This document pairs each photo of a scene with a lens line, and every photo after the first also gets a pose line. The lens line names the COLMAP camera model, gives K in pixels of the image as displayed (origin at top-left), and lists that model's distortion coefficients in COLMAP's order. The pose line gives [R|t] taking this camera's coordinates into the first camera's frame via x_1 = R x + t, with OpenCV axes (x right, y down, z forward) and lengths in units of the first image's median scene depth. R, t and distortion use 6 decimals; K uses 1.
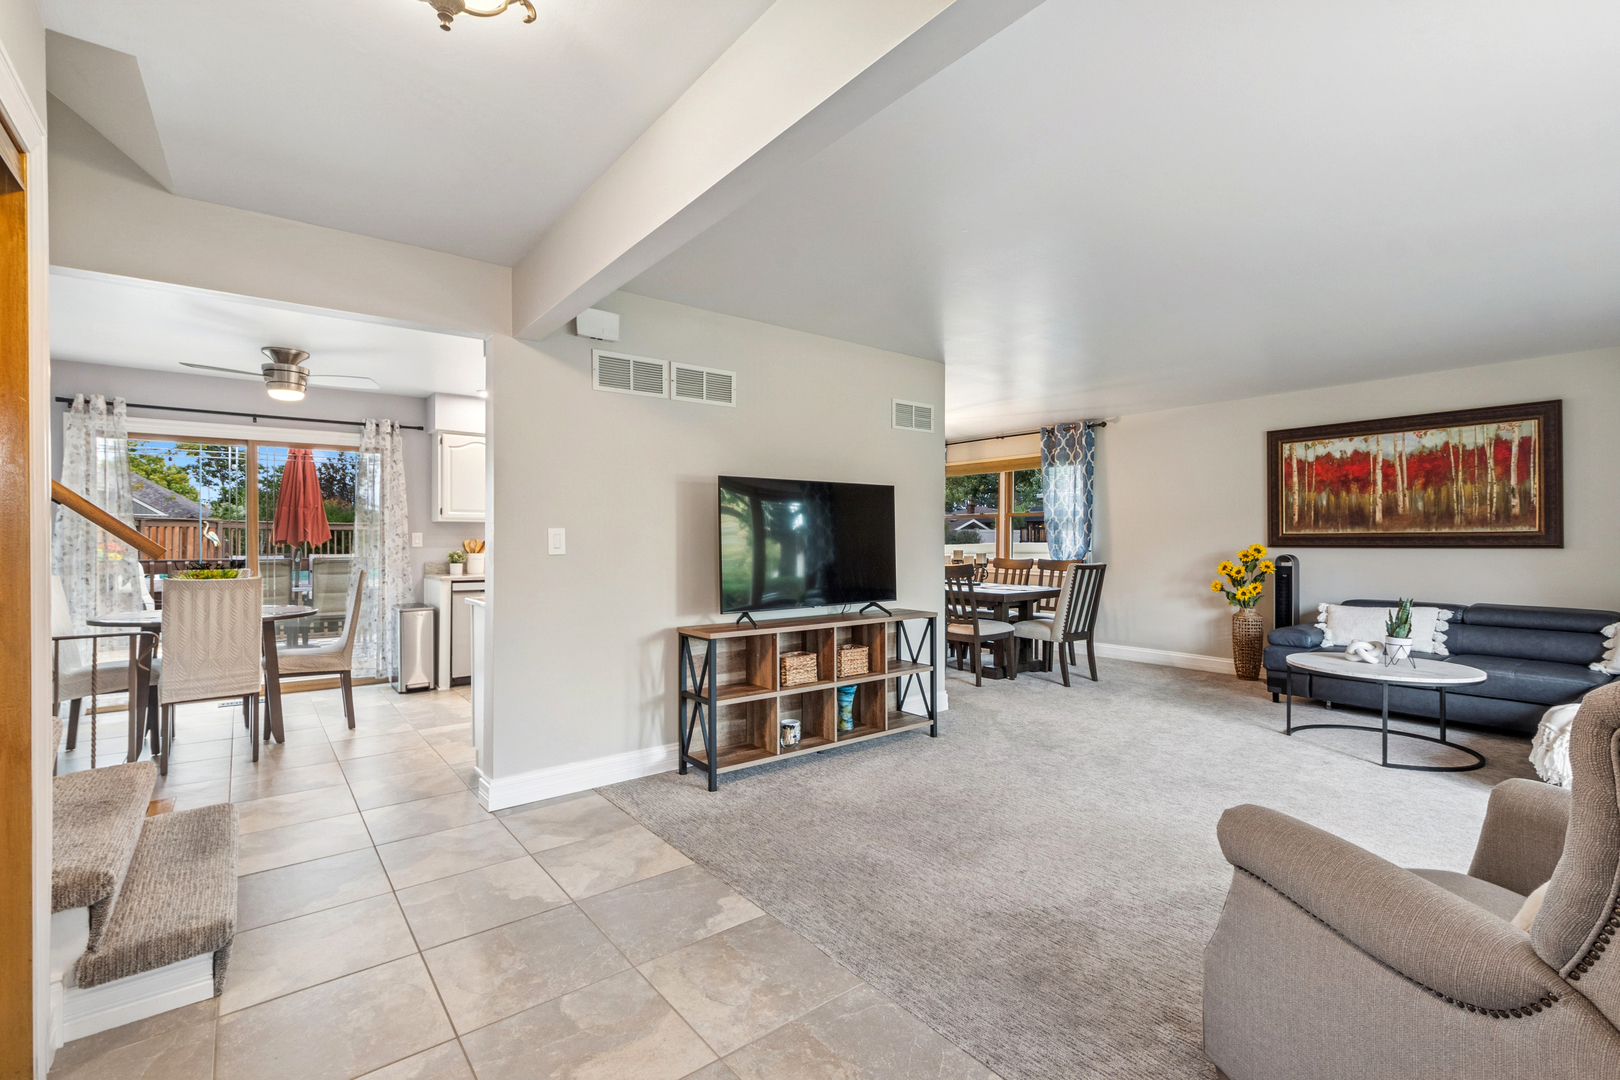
lens RADIAL K [[728.5, 0, 807.7], [0, 728.5, 539.2], [0, 0, 1]] dist [-0.001414, 0.000047]
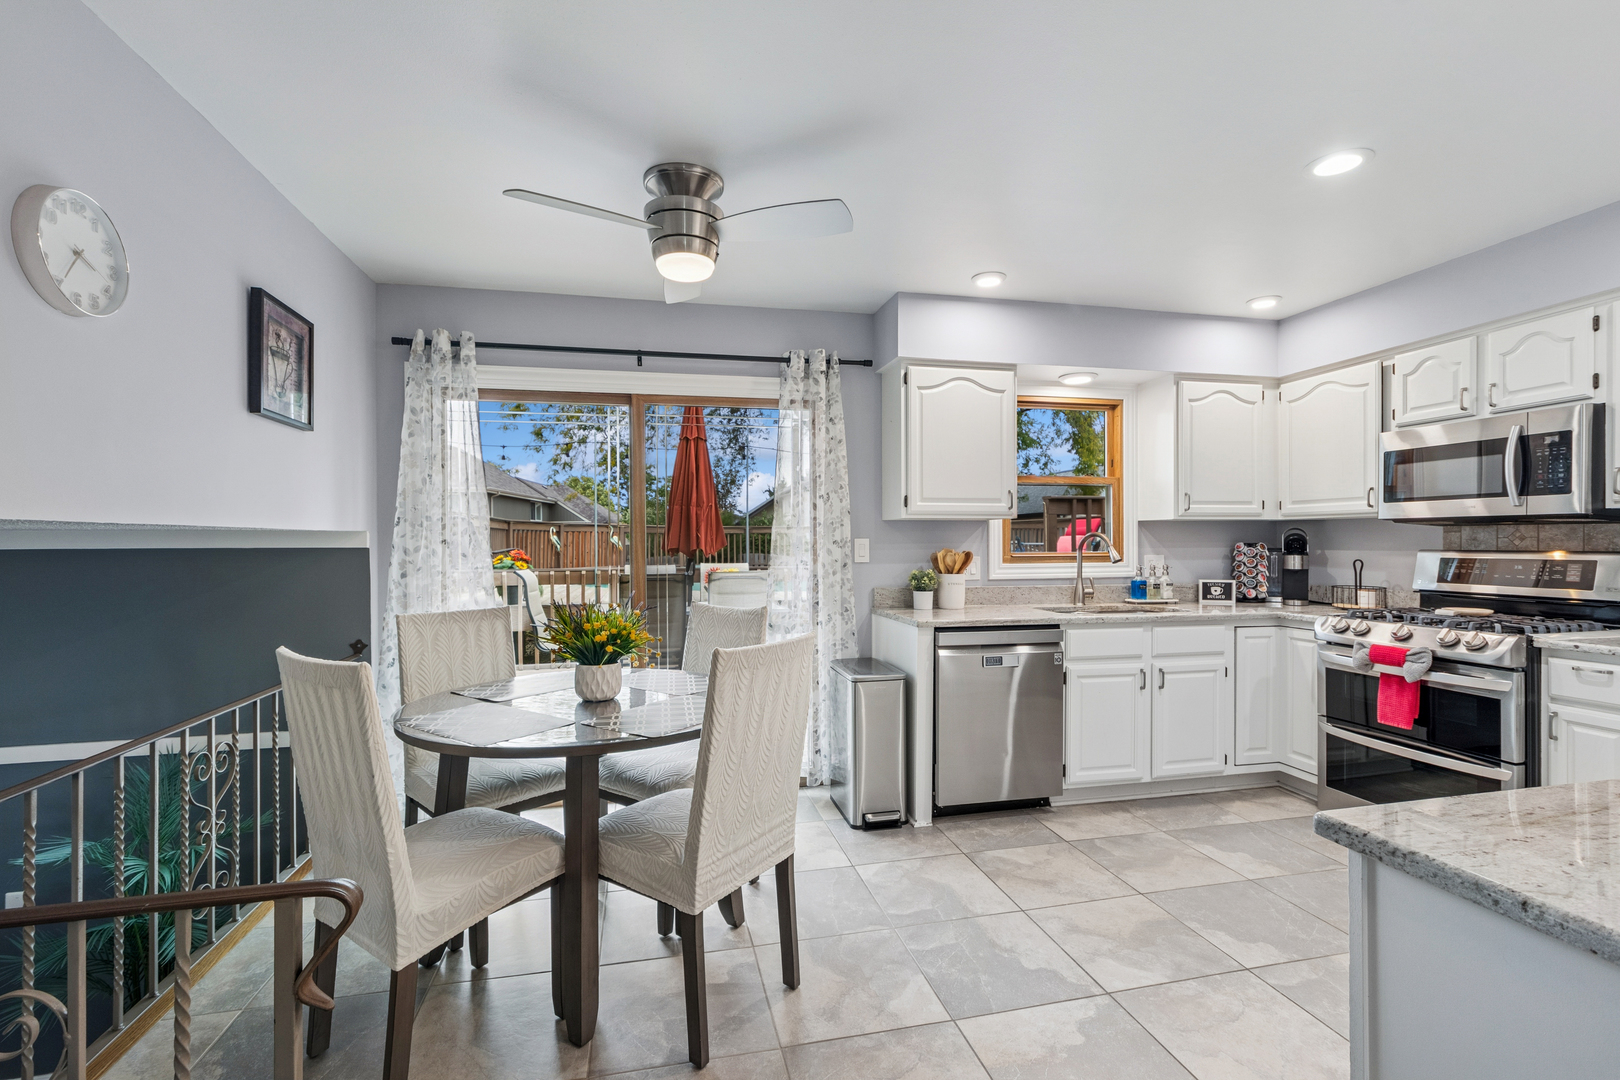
lens RADIAL K [[728.5, 0, 811.8], [0, 728.5, 540.5], [0, 0, 1]] dist [-0.001414, 0.000047]
pose [[0.907255, -0.004224, -0.420560, -0.333421], [0.004998, 0.999987, 0.000738, -0.008544], [0.420552, -0.002771, 0.907264, 0.454013]]
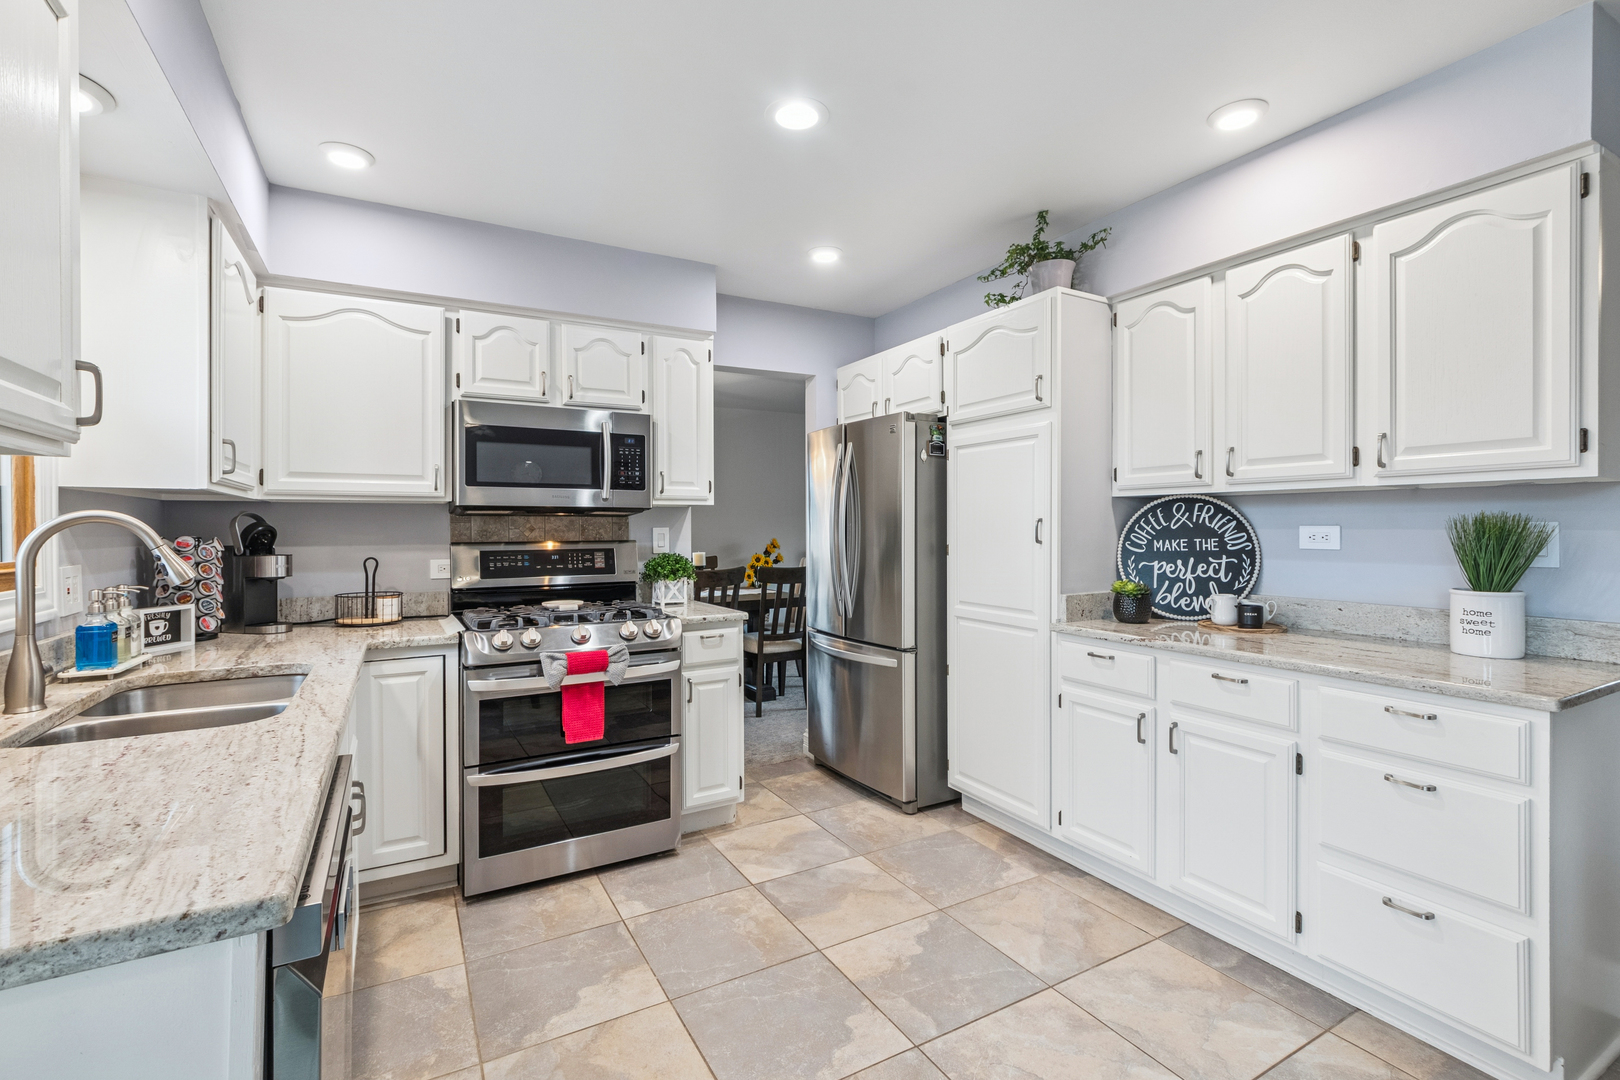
lens RADIAL K [[728.5, 0, 799.3], [0, 728.5, 525.0], [0, 0, 1]] dist [-0.001414, 0.000047]
pose [[0.157834, 0.005790, 0.987449, -0.441082], [0.004431, 0.999969, -0.006571, -0.007511], [-0.987456, 0.005413, 0.157803, 0.627314]]
